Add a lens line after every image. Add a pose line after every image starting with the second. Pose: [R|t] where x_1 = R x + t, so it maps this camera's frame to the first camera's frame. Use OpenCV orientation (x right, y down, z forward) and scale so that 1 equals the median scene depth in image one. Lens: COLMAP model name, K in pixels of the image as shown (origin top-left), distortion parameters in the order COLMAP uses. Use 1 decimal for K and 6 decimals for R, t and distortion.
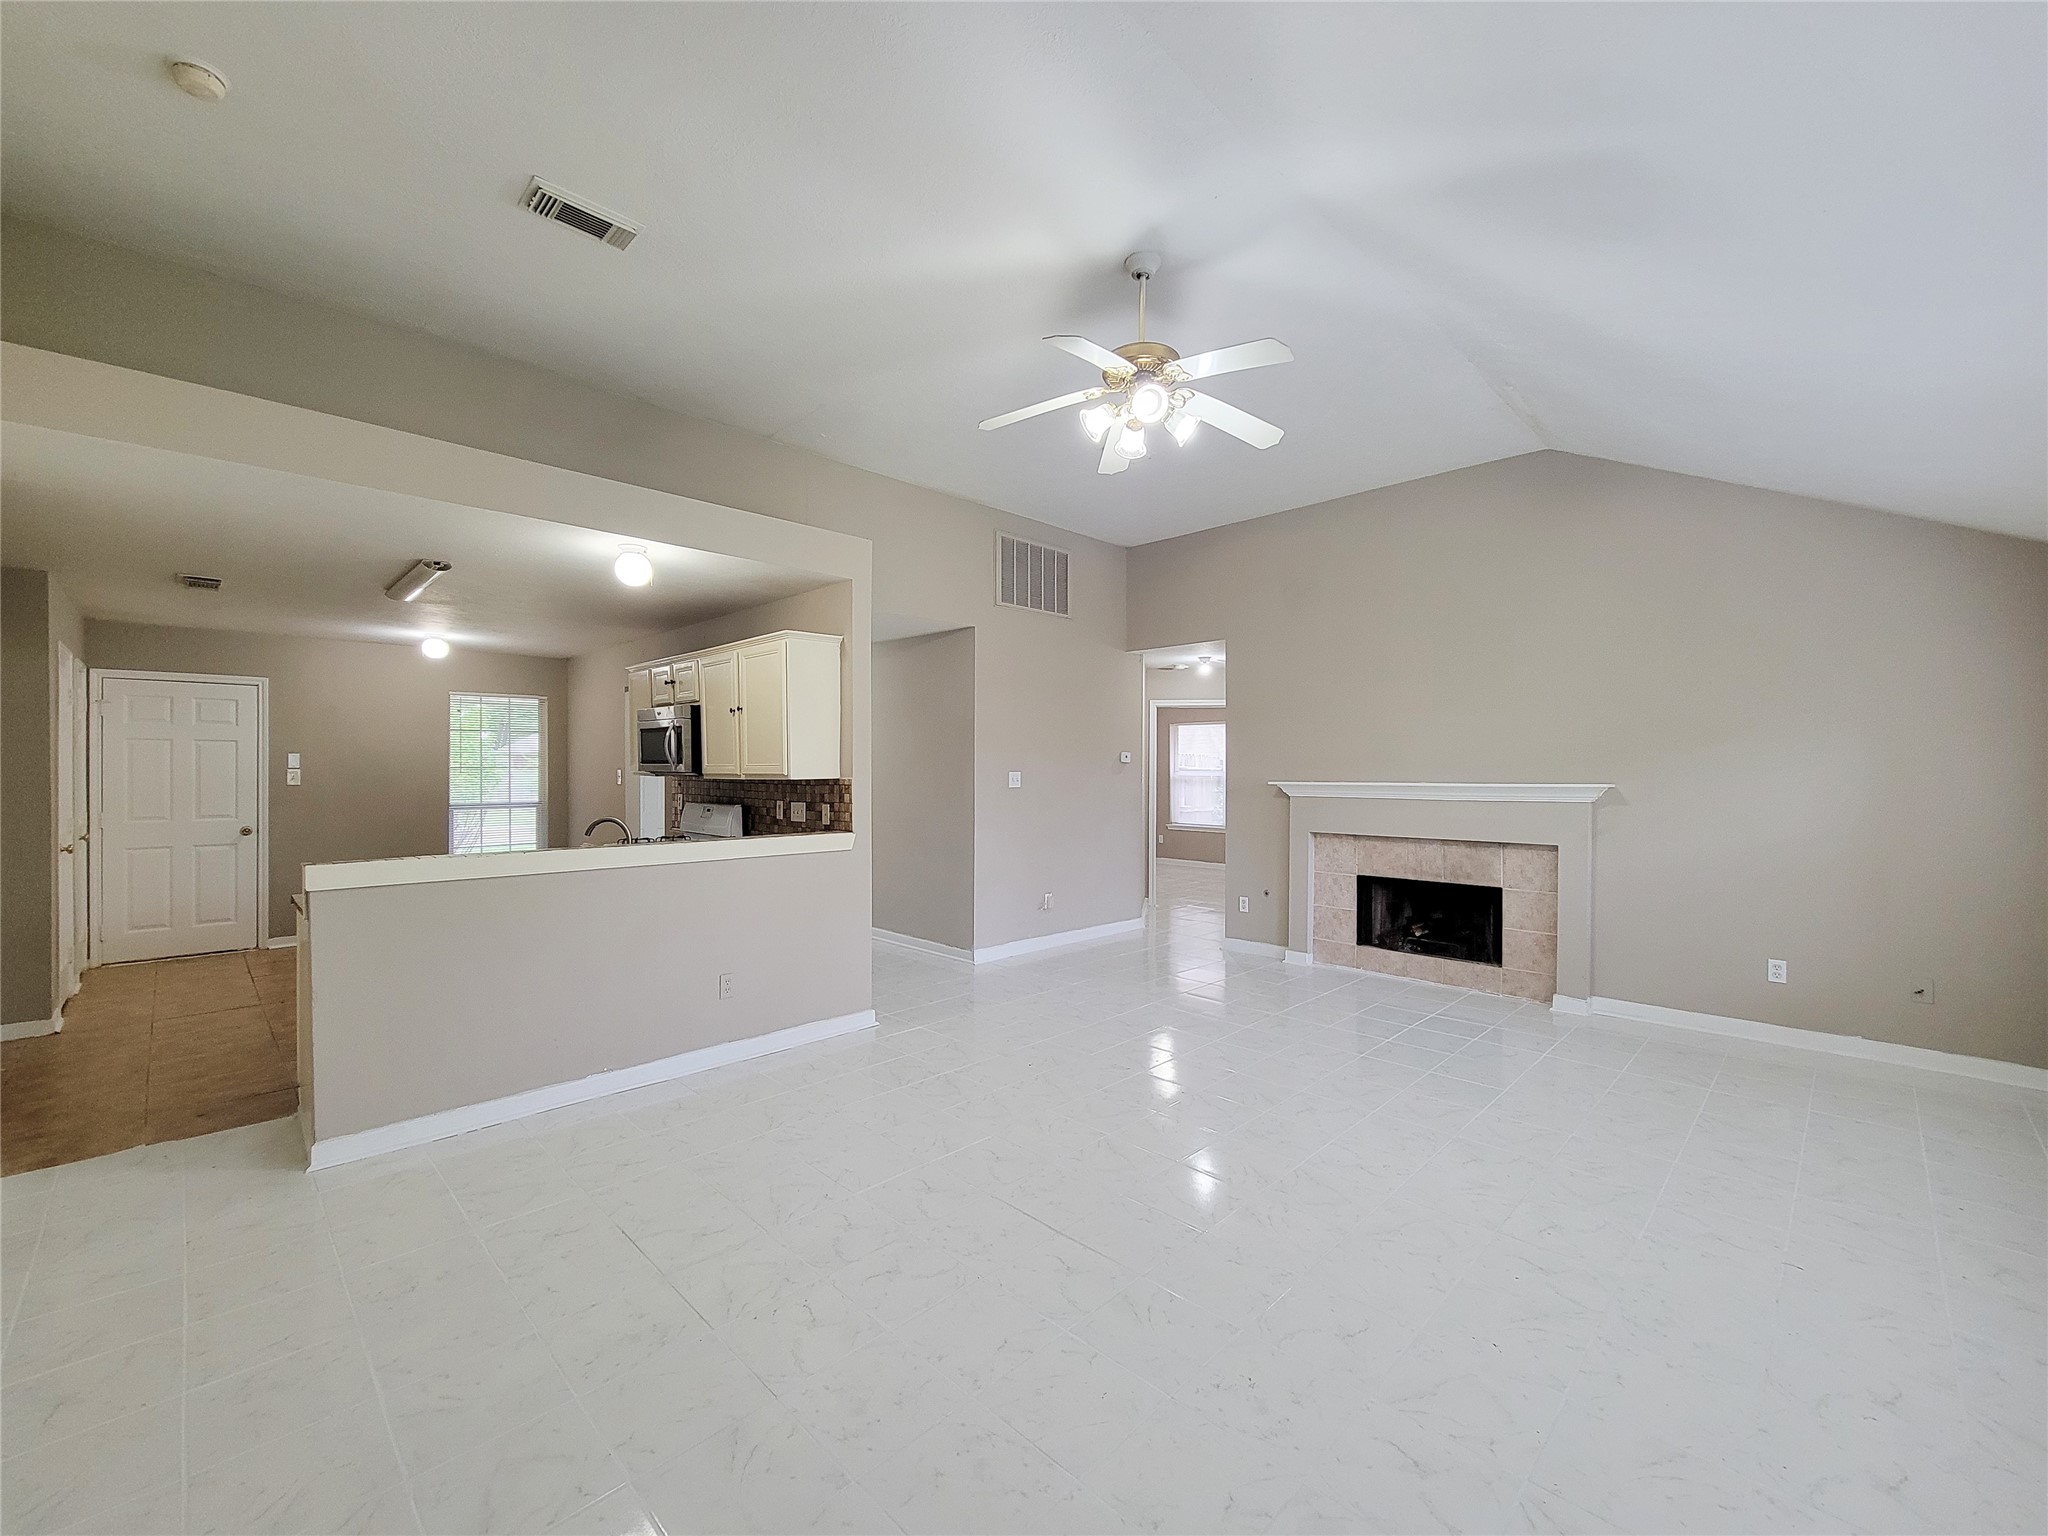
lens RADIAL K [[862.9, 0, 1024.0], [0, 862.9, 768.0], [0, 0, 1]] dist [0.000600, 0.004982]
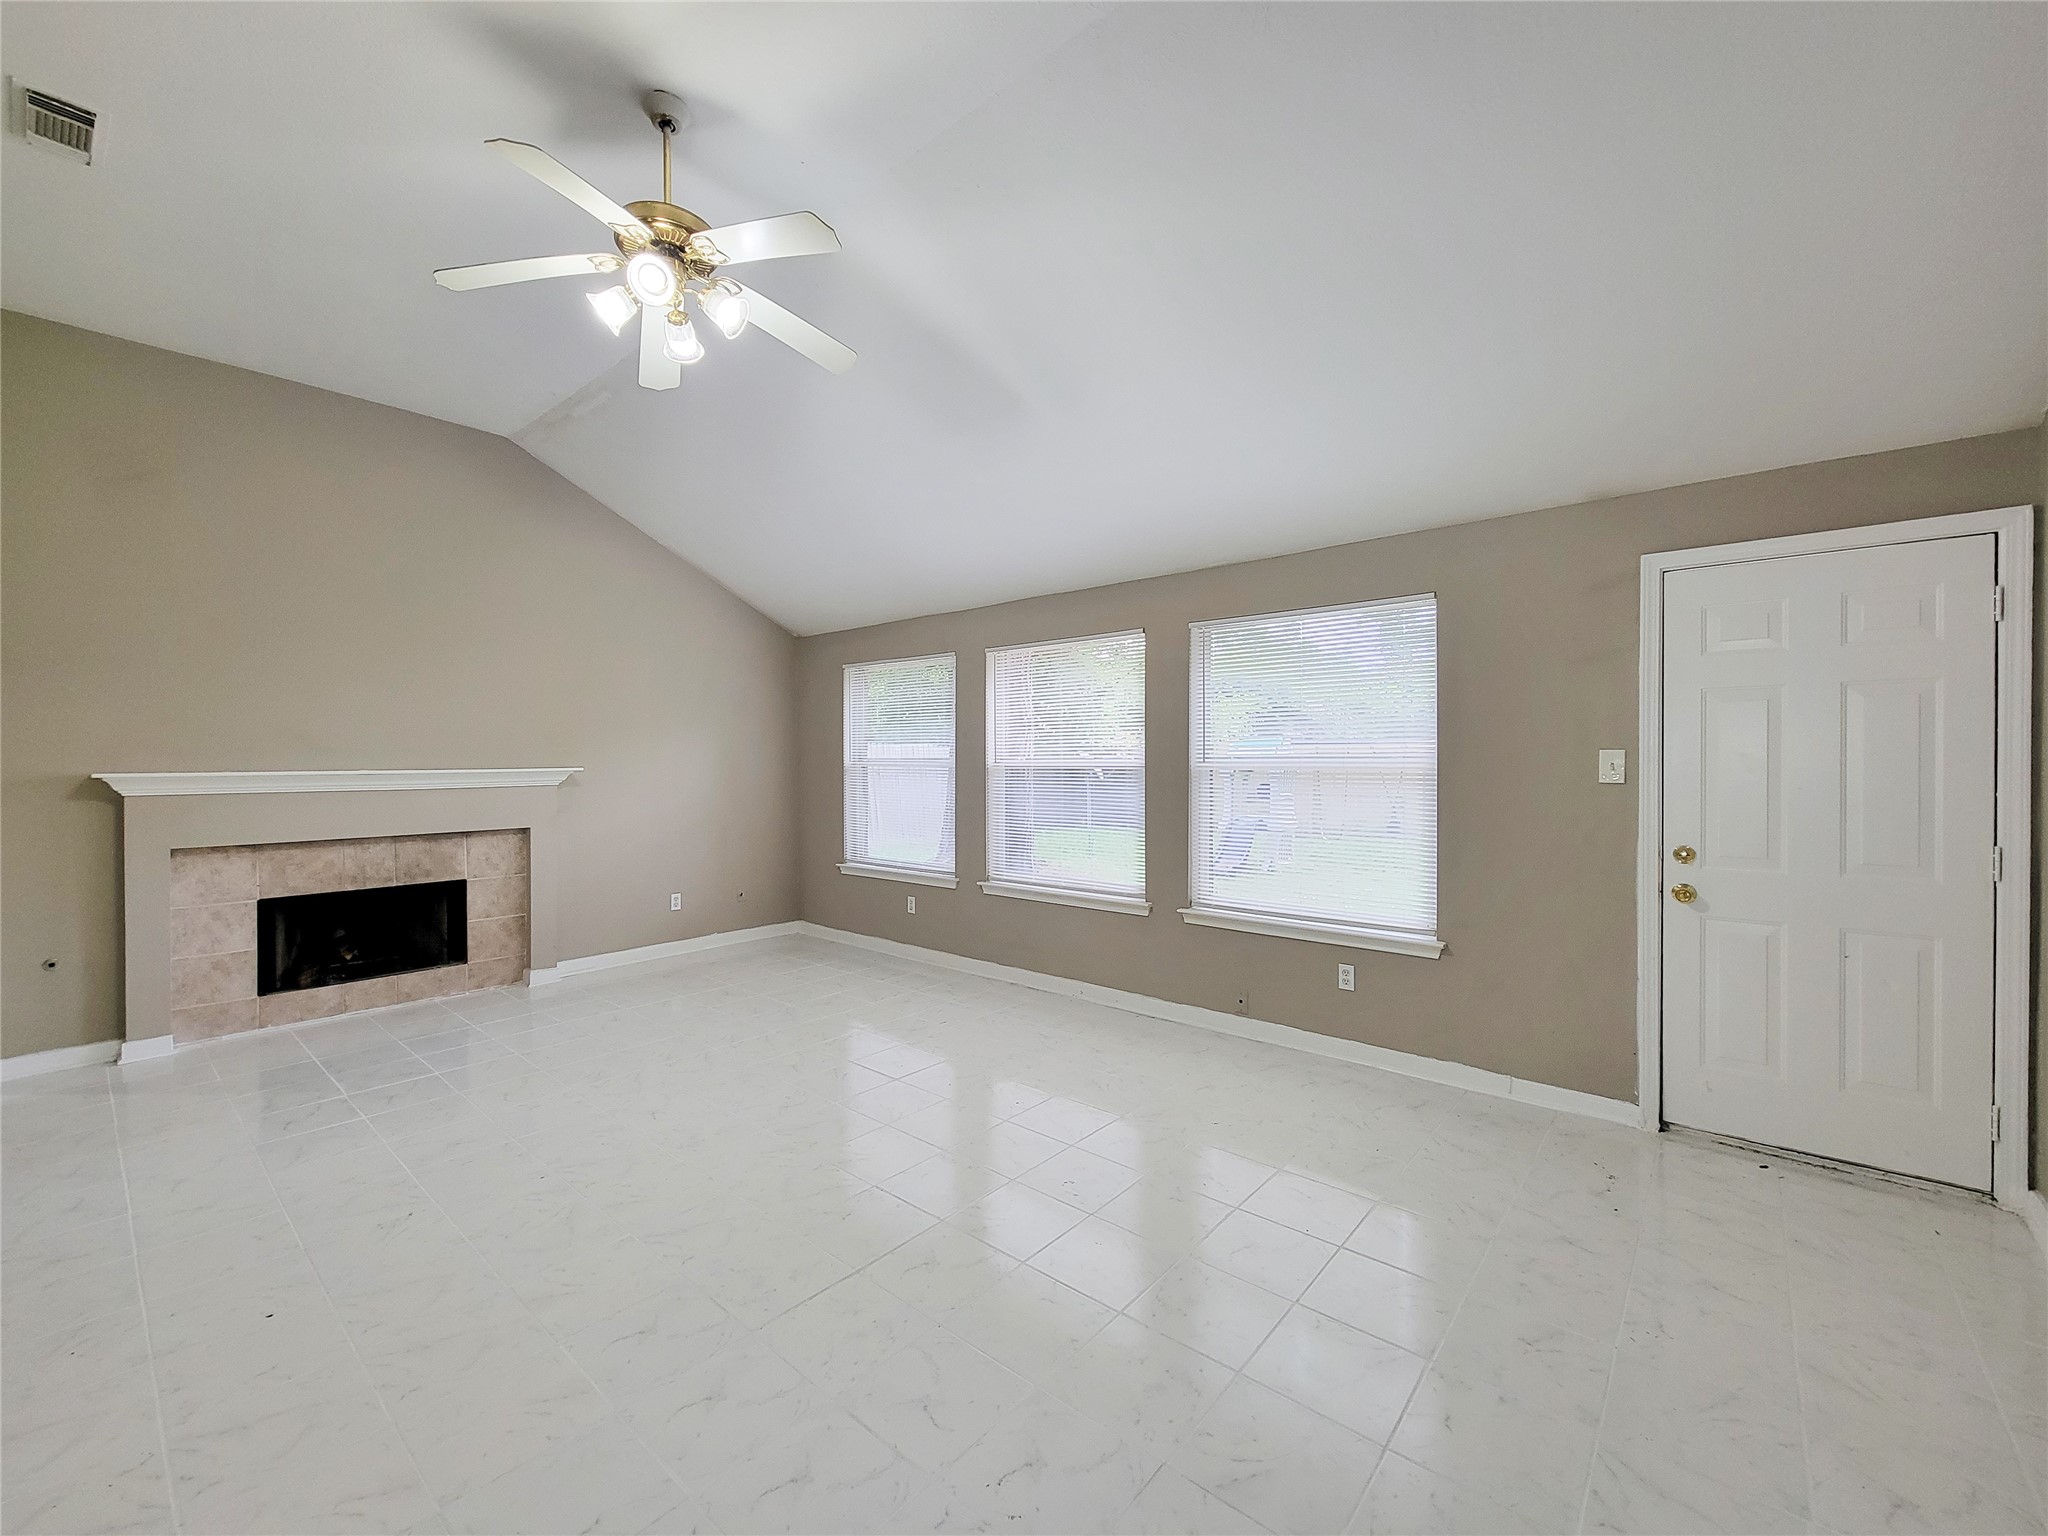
lens RADIAL K [[860.6, 0, 1021.5], [0, 860.6, 772.1], [0, 0, 1]] dist [0.007899, -0.004371]
pose [[-0.109374, -0.017196, 0.993852, -0.420088], [-0.001882, 0.999852, 0.017092, 0.003161], [-0.993999, -0.000001, -0.109390, 0.461170]]
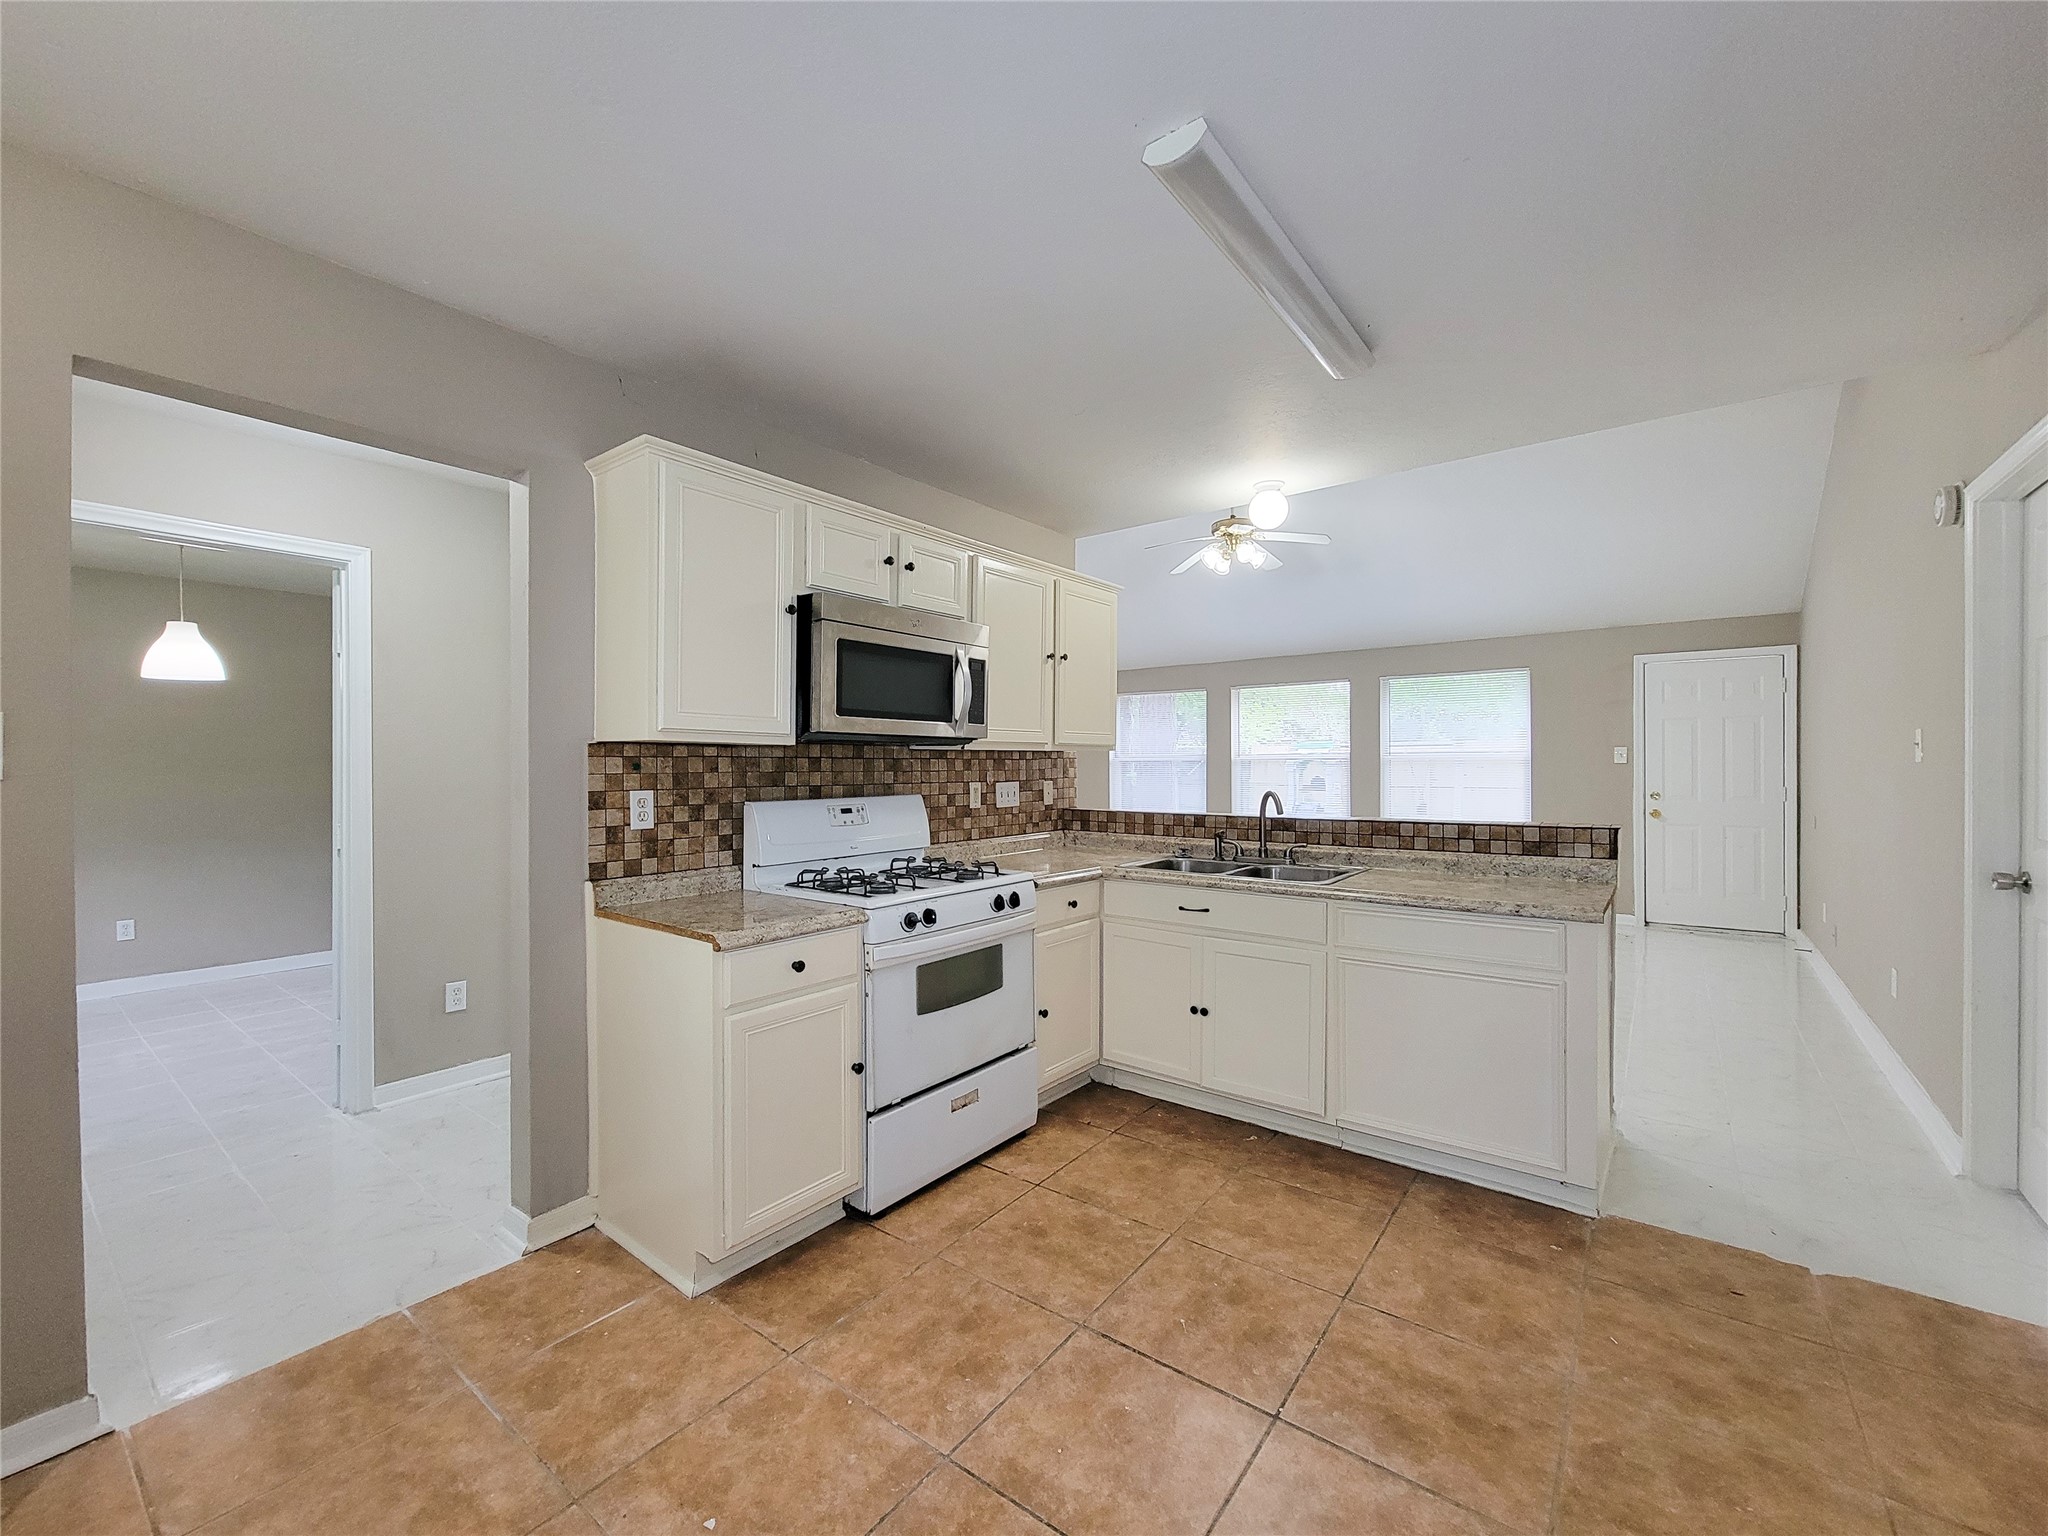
lens RADIAL K [[860.6, 0, 1021.5], [0, 860.6, 772.1], [0, 0, 1]] dist [0.007899, -0.004371]
pose [[-0.166256, -0.012450, 0.986004, -1.028039], [-0.002089, 0.999923, 0.012273, 0.021883], [-0.986080, -0.000019, -0.166269, 1.128147]]
